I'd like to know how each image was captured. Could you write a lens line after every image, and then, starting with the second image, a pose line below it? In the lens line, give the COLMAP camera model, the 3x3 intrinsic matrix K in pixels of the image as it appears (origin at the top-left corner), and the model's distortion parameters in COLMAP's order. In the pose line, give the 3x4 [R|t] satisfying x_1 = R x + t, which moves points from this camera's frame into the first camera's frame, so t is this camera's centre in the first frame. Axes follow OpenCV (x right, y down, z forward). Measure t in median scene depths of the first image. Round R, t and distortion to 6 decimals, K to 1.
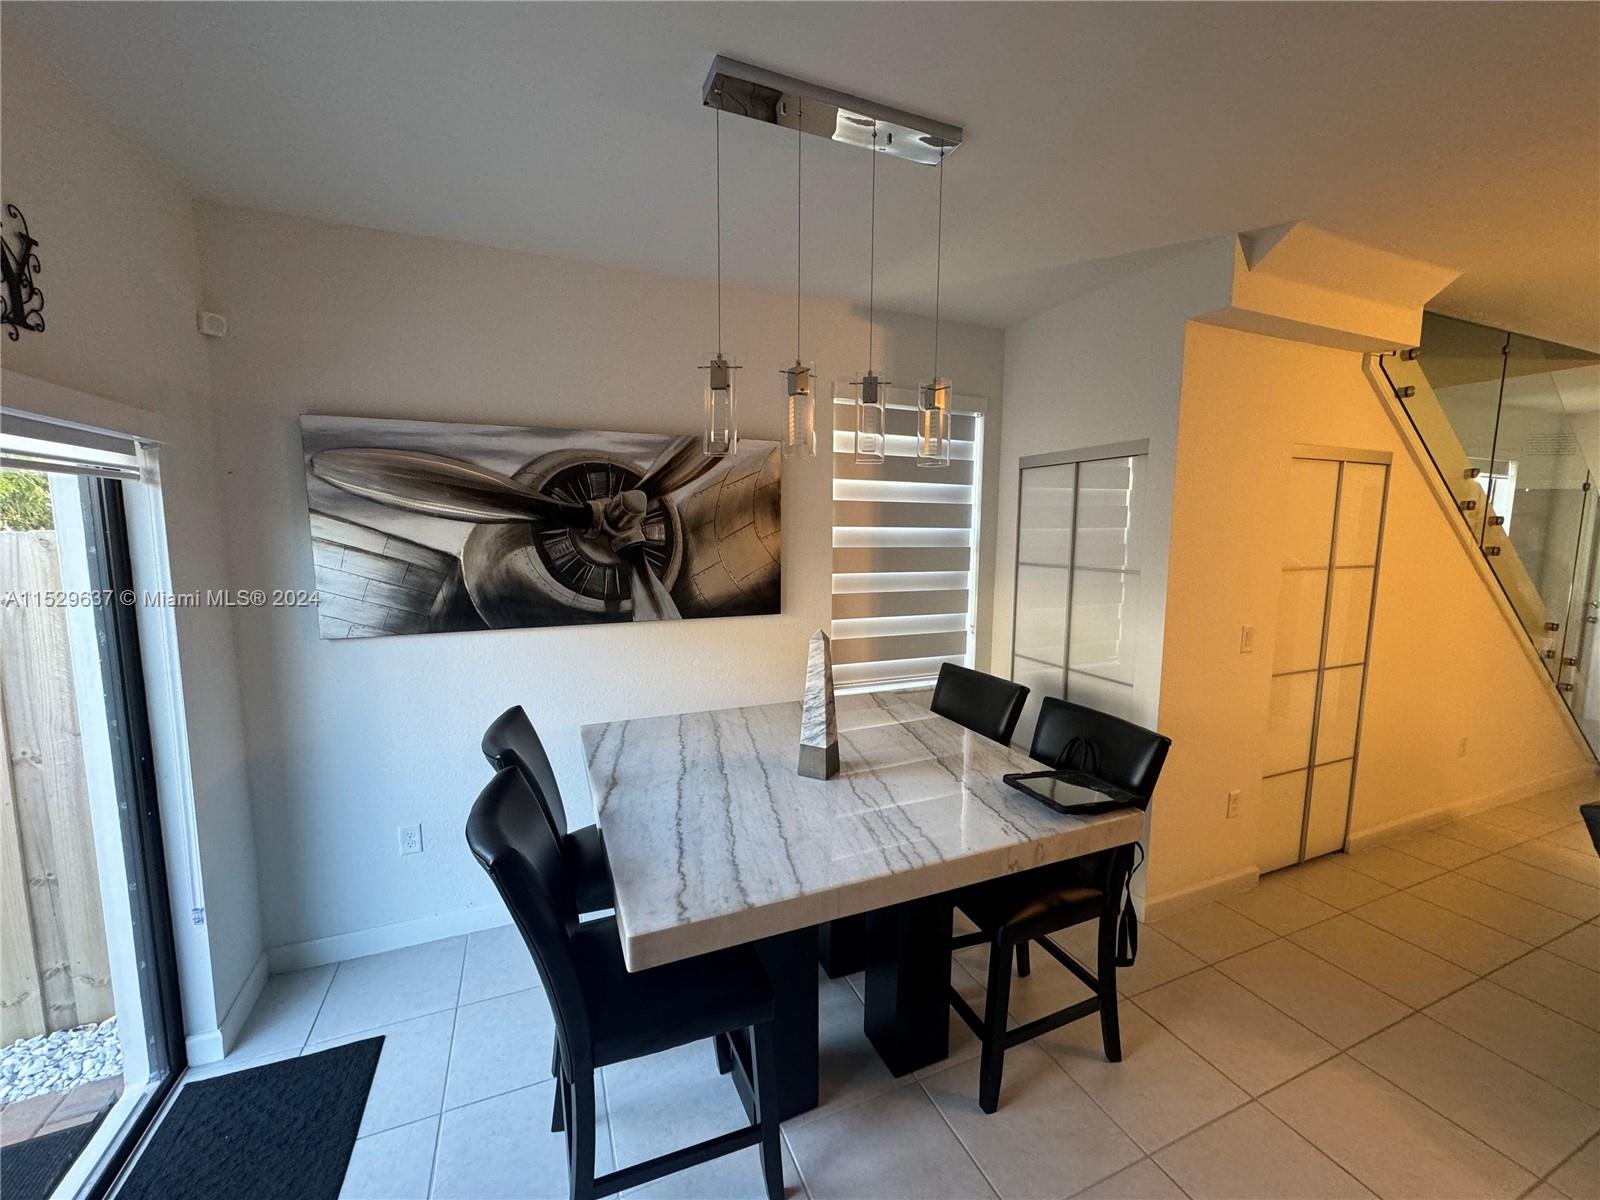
lens RADIAL K [[640.3, 0, 799.2], [0, 640.3, 600.5], [0, 0, 1]] dist [-0.001094, 0.000076]
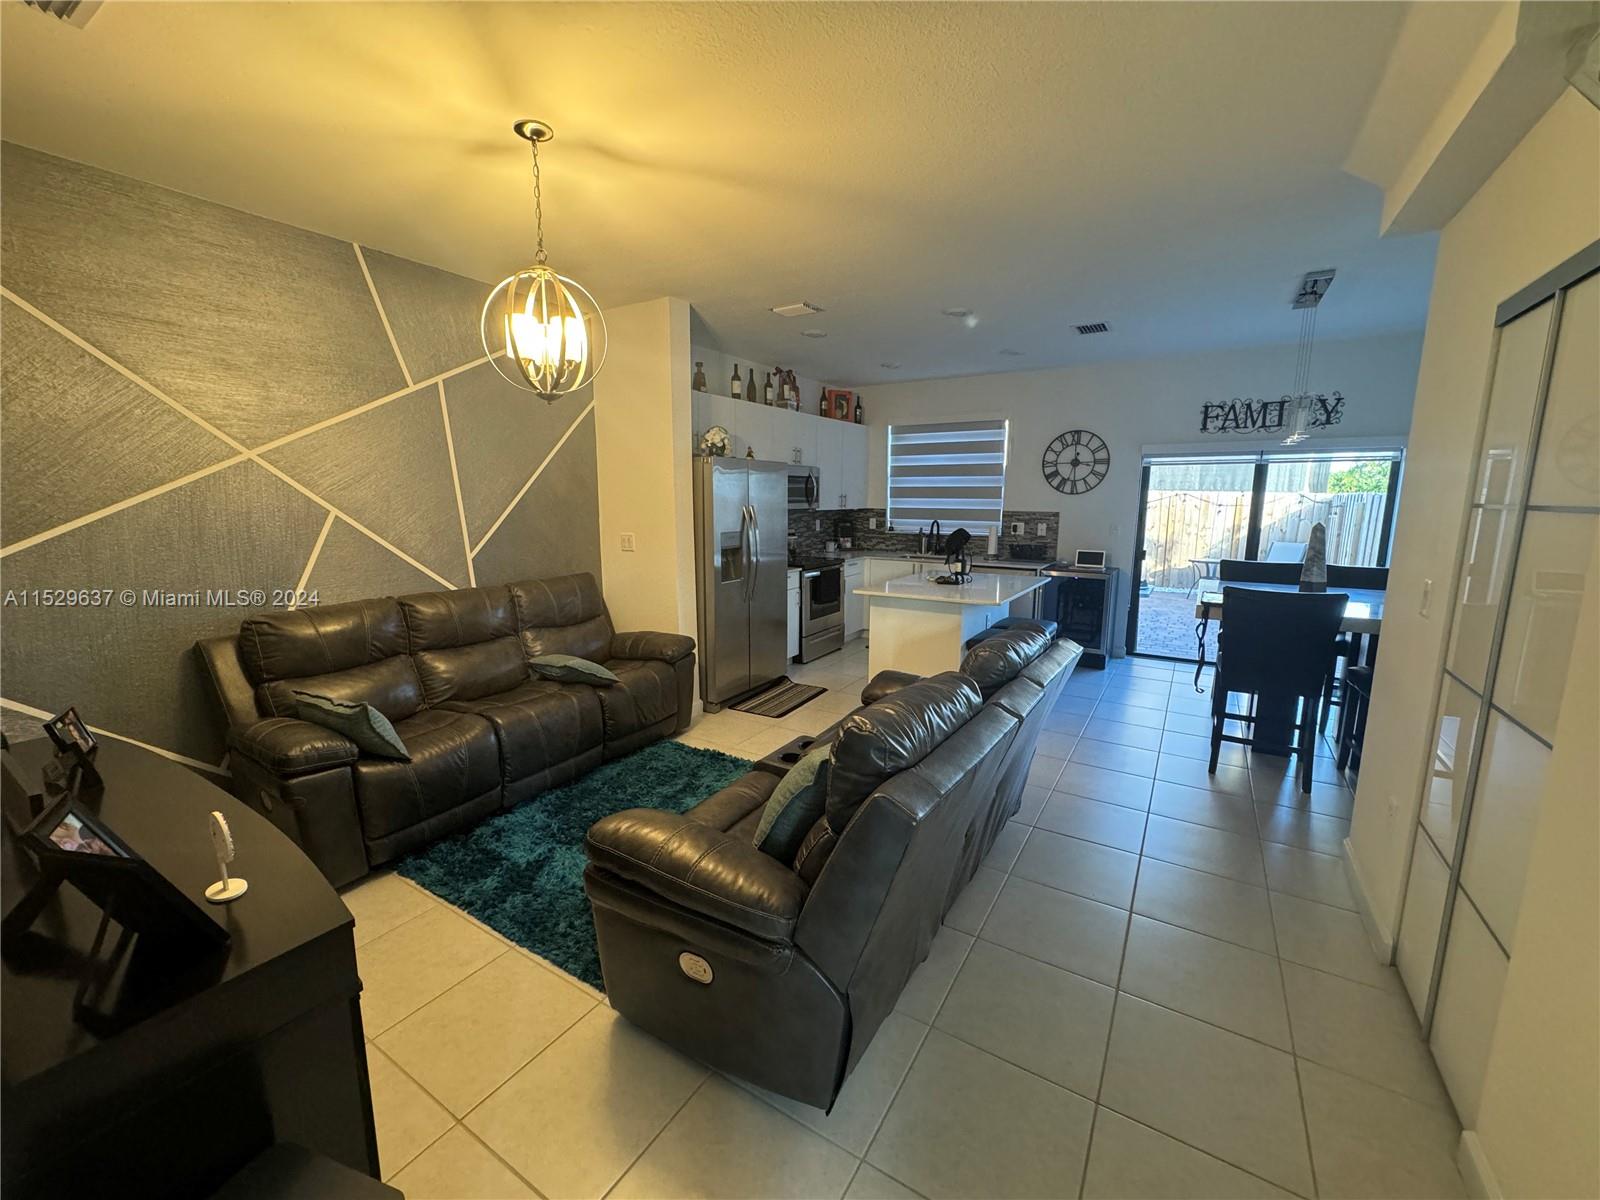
lens RADIAL K [[640.3, 0, 800.9], [0, 640.3, 600.9], [0, 0, 1]] dist [-0.001094, 0.000076]
pose [[-0.814554, 0.087427, -0.573461, 2.115867], [-0.072999, 0.965270, 0.250849, -0.086473], [0.575476, 0.246192, -0.779883, 1.431793]]
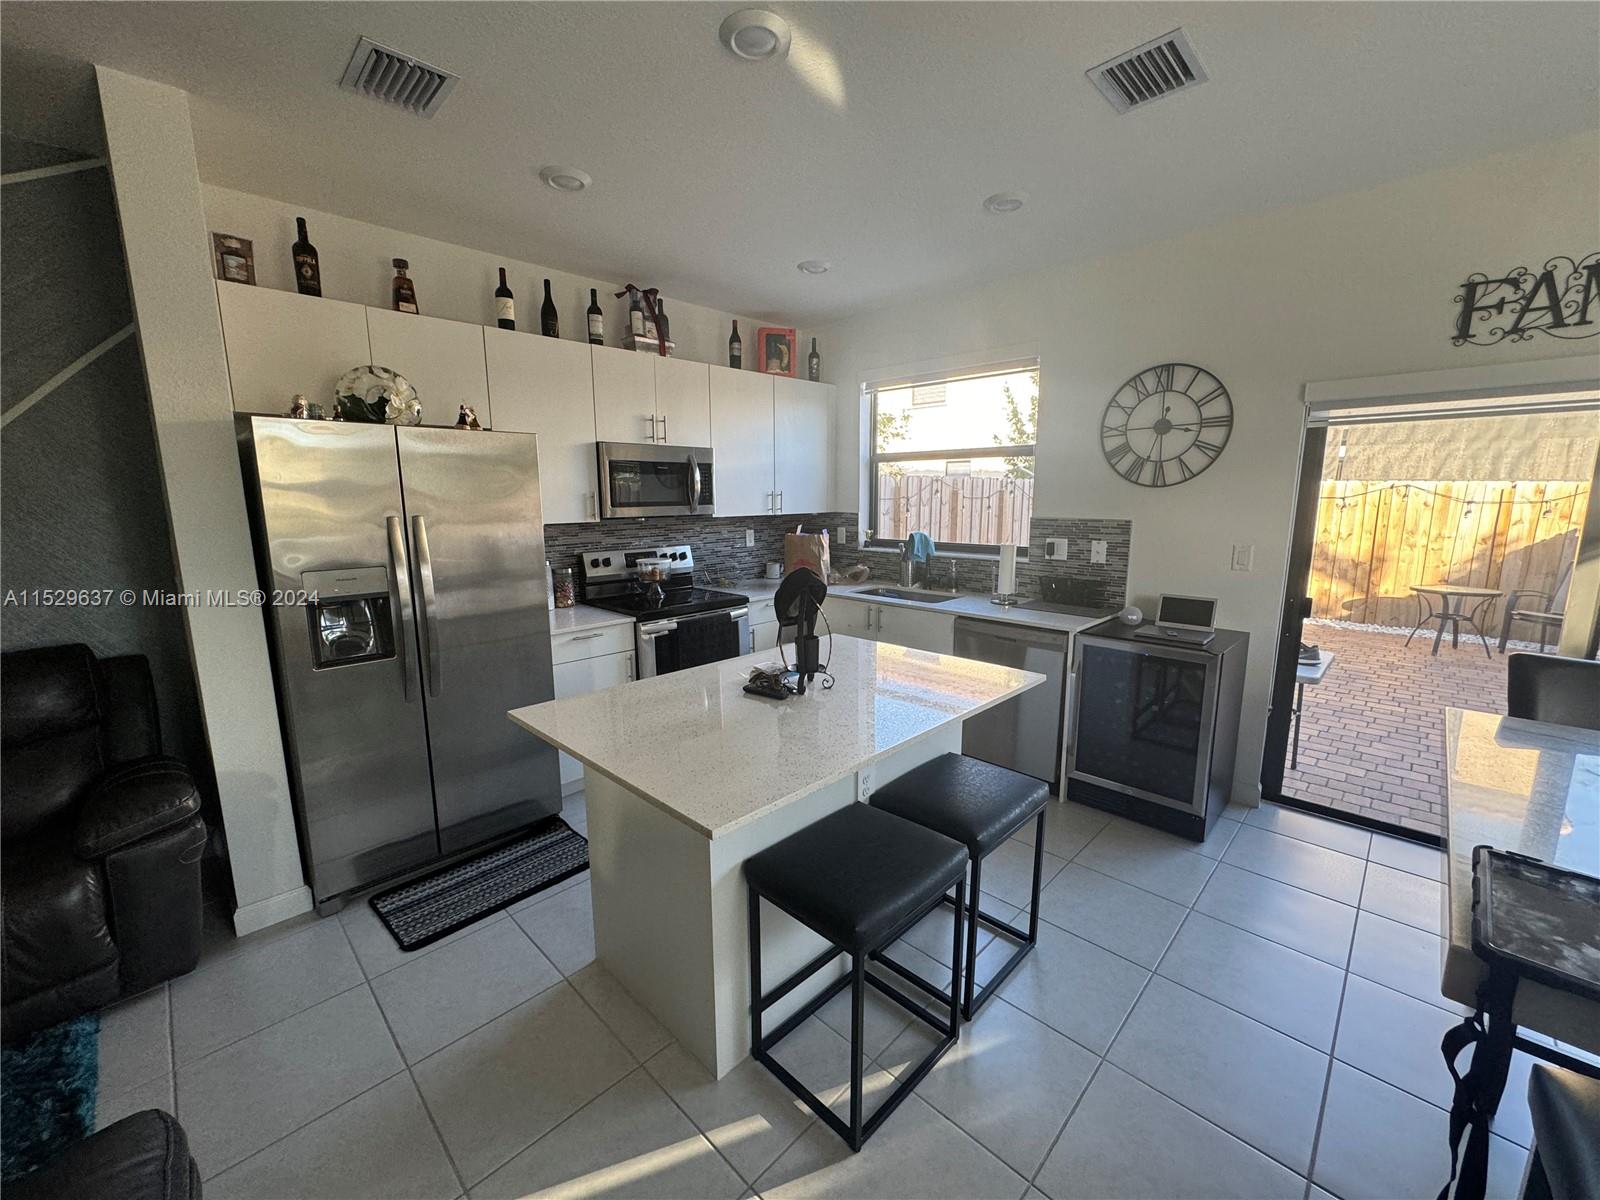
lens RADIAL K [[640.3, 0, 799.0], [0, 640.3, 598.0], [0, 0, 1]] dist [-0.001094, 0.000076]
pose [[-0.920646, 0.063987, -0.385118, 0.889165], [-0.043872, 0.963270, 0.264925, -0.031987], [0.387924, 0.260798, -0.884024, 0.889441]]
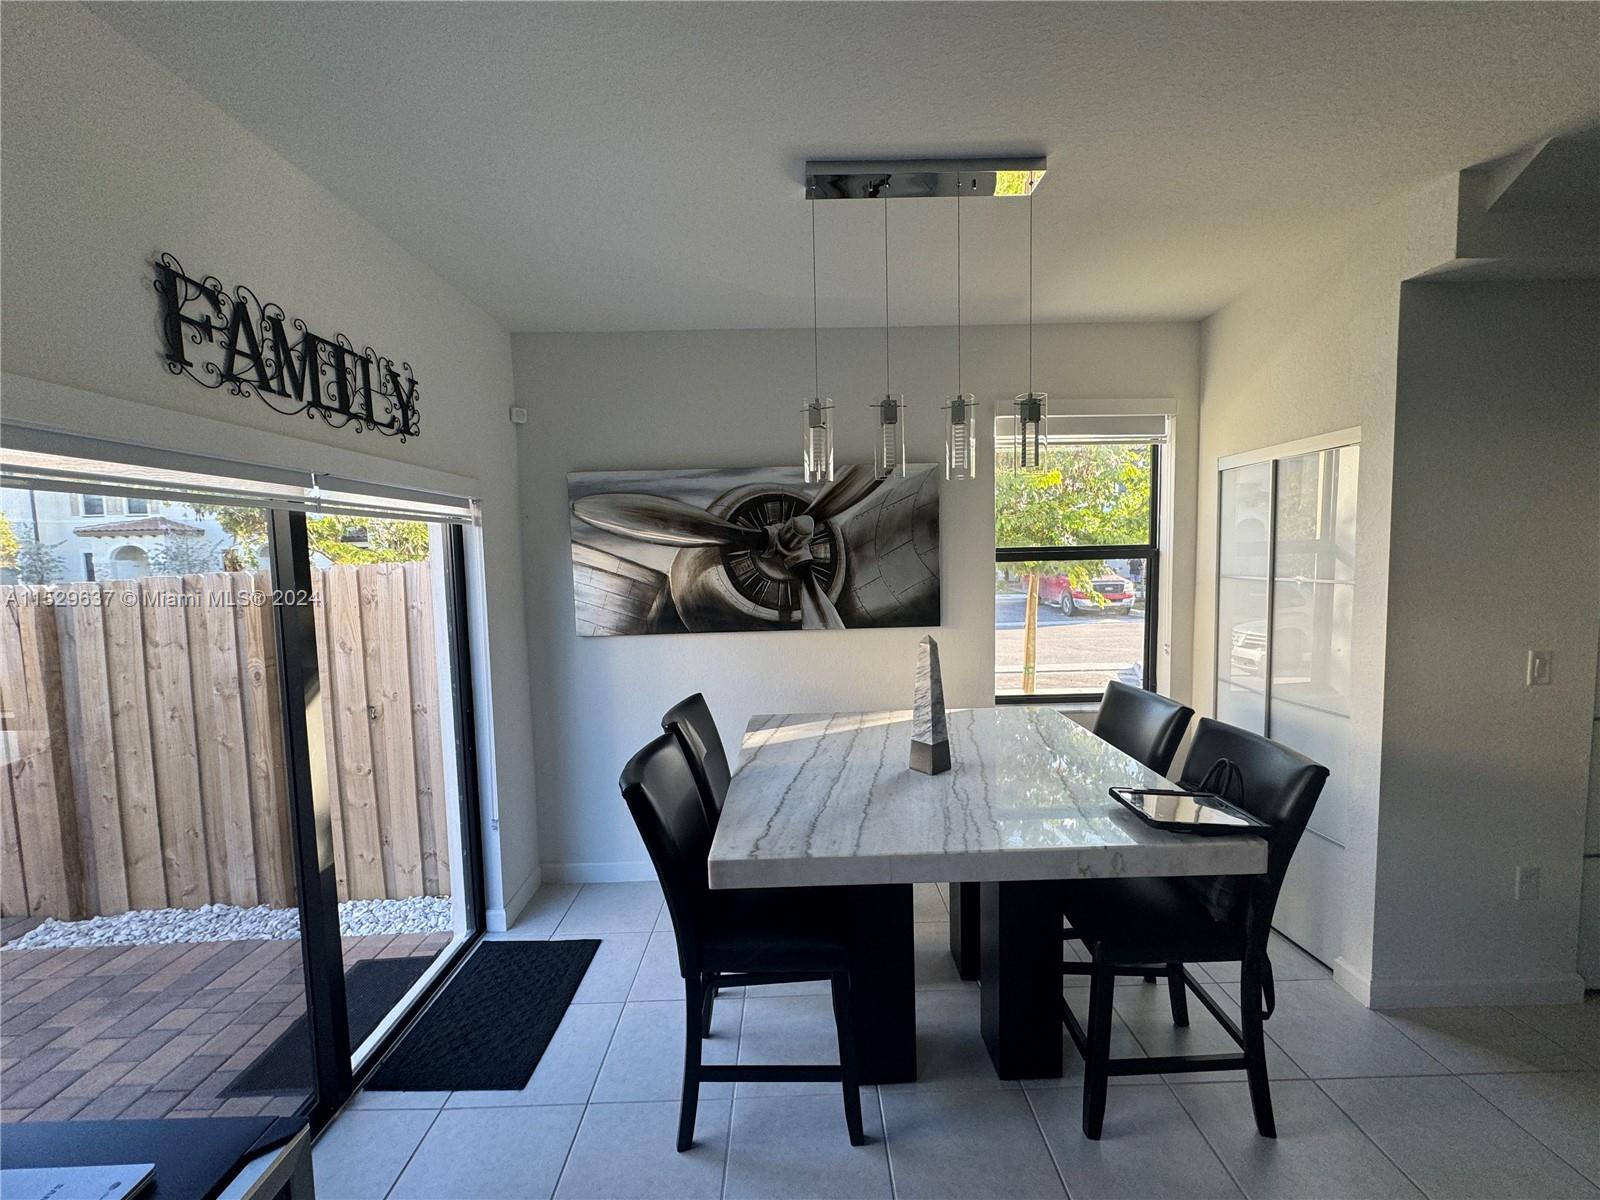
lens RADIAL K [[640.3, 0, 799.0], [0, 640.3, 601.4], [0, 0, 1]] dist [-0.001094, 0.000076]
pose [[0.923923, 0.002148, -0.382574, 0.208129], [-0.015861, 0.999340, -0.032693, 0.023907], [0.382251, 0.036274, 0.923346, -0.073235]]
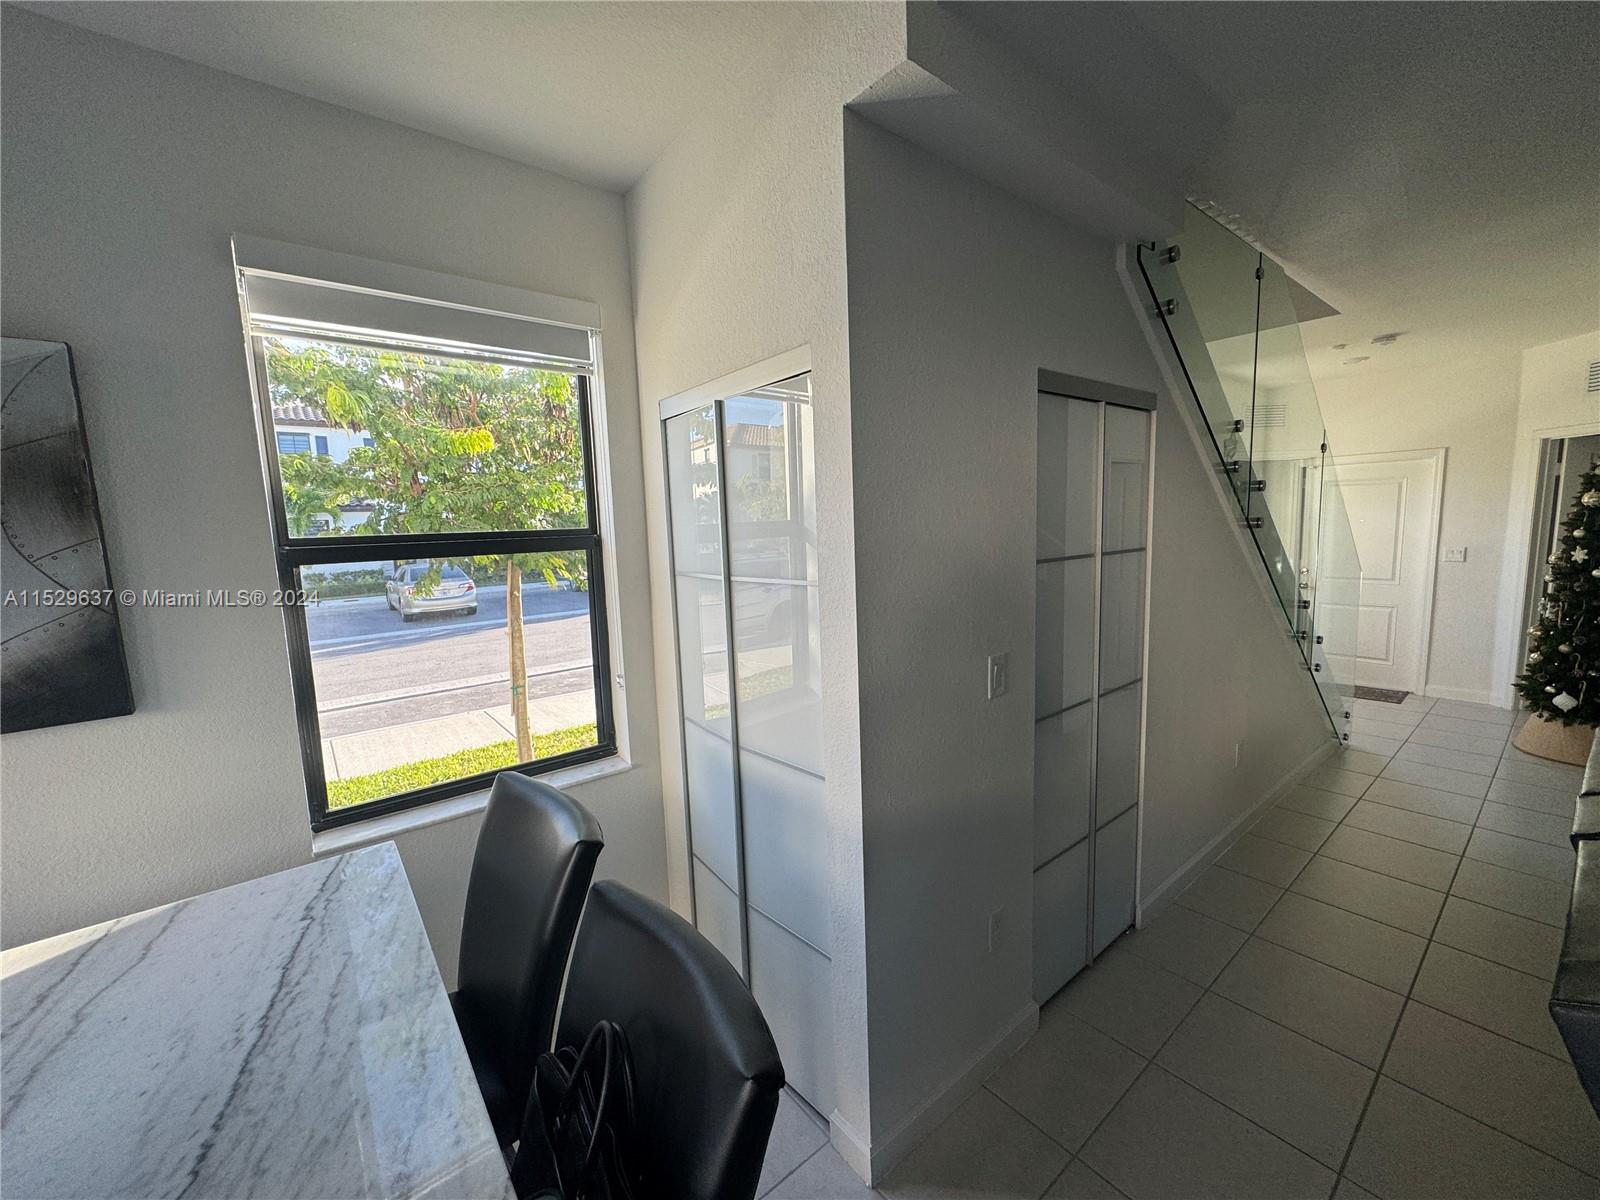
lens RADIAL K [[640.3, 0, 799.9], [0, 640.3, 602.3], [0, 0, 1]] dist [-0.001094, 0.000076]
pose [[0.961001, -0.073604, 0.266572, 0.428407], [0.071567, 0.997285, 0.017362, -0.045380], [-0.267126, 0.002393, 0.963659, 0.536809]]
